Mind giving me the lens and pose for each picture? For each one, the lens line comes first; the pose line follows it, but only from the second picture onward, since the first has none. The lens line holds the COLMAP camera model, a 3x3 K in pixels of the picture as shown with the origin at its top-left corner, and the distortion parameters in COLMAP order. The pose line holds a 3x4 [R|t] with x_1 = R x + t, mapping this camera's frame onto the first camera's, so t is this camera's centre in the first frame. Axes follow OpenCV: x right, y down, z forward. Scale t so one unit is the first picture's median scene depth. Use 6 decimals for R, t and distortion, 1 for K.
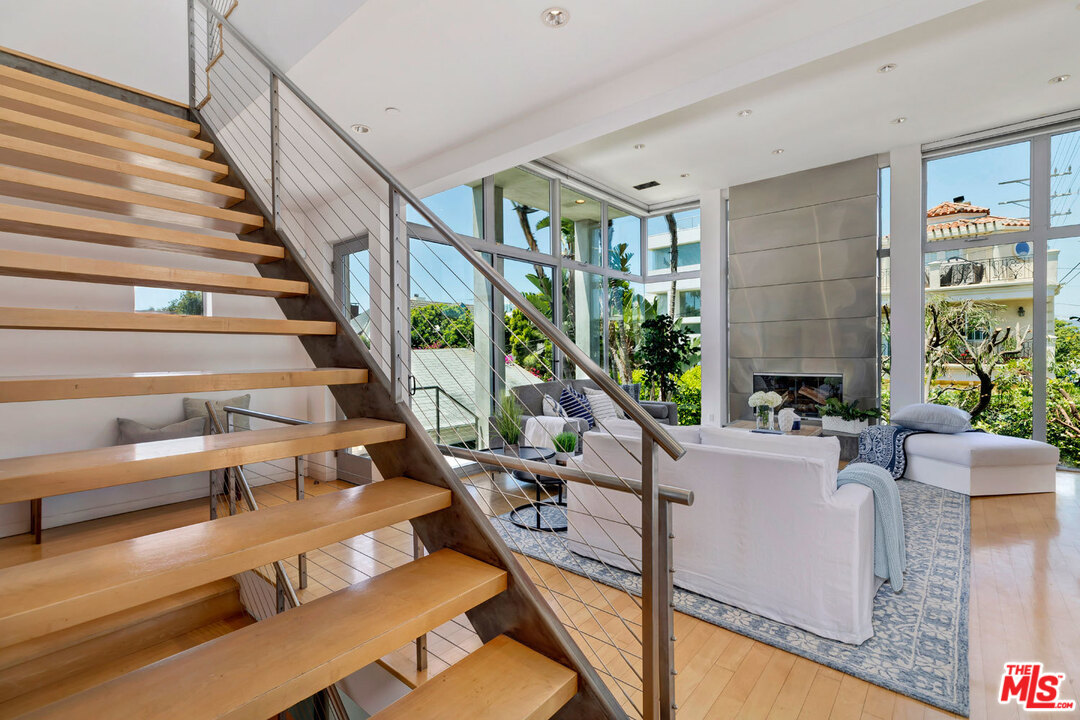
lens RADIAL K [[484.0, 0, 545.8], [0, 484.0, 356.6], [0, 0, 1]] dist [0.001438, 0.000233]
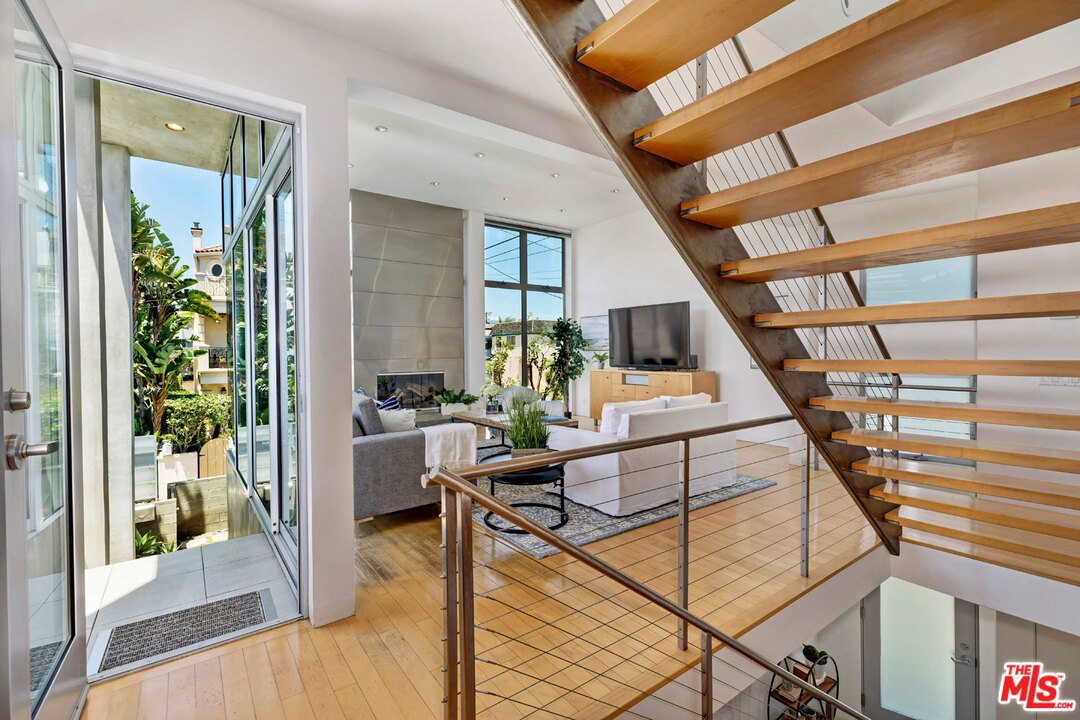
lens RADIAL K [[480.0, 0, 543.3], [0, 480.0, 357.0], [0, 0, 1]] dist [0.006054, 0.000322]
pose [[0.230396, -0.005154, 0.973083, -0.527914], [0.012690, 0.999917, 0.002291, 0.000723], [-0.973014, 0.011821, 0.230443, 0.418829]]
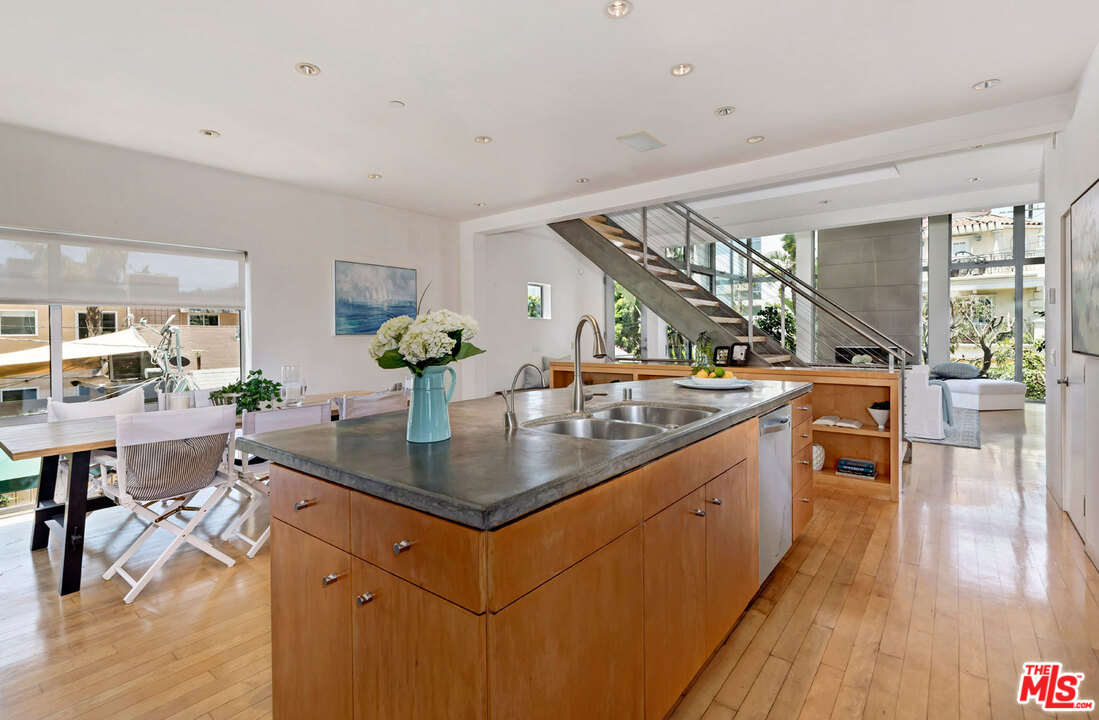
lens RADIAL K [[501.8, 0, 545.5], [0, 501.8, 335.3], [0, 0, 1]] dist [0.000796, 0.000082]
pose [[0.999878, 0.004365, 0.015018, -0.509252], [-0.004310, 0.999984, -0.003680, 0.011716], [-0.015034, 0.003615, 0.999880, -0.562150]]
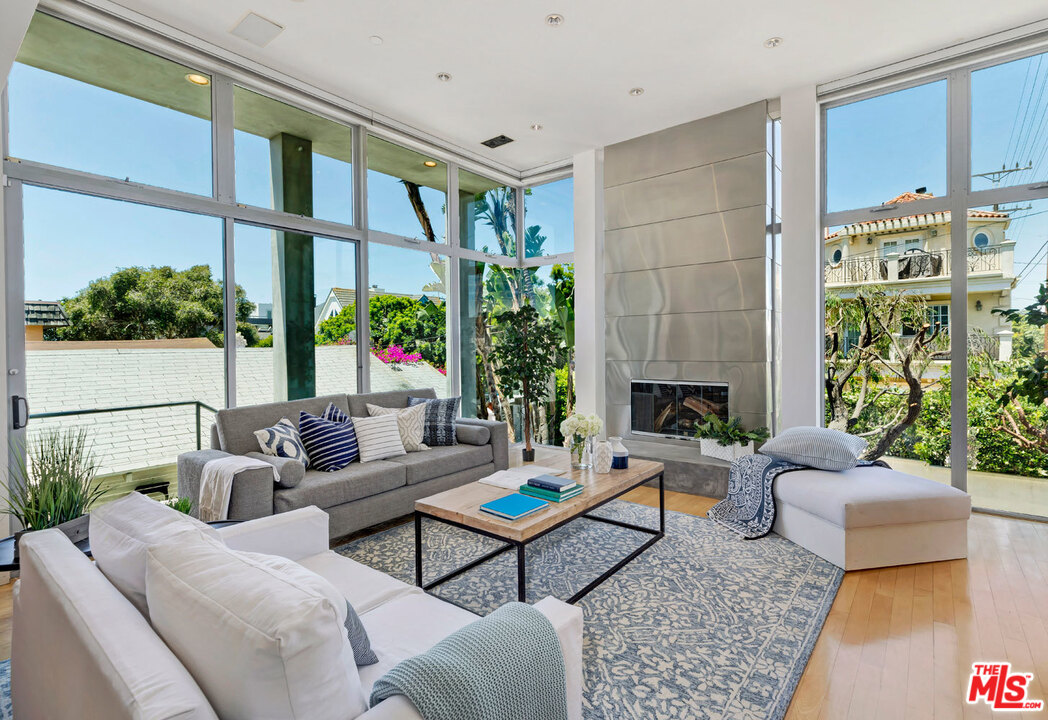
lens RADIAL K [[490.5, 0, 557.8], [0, 490.5, 349.2], [0, 0, 1]] dist [0.003605, -0.000178]
pose [[0.998562, -0.000720, 0.053595, 0.275335], [0.000830, 0.999998, -0.002024, -0.015442], [-0.053593, 0.002066, 0.998561, 0.208280]]
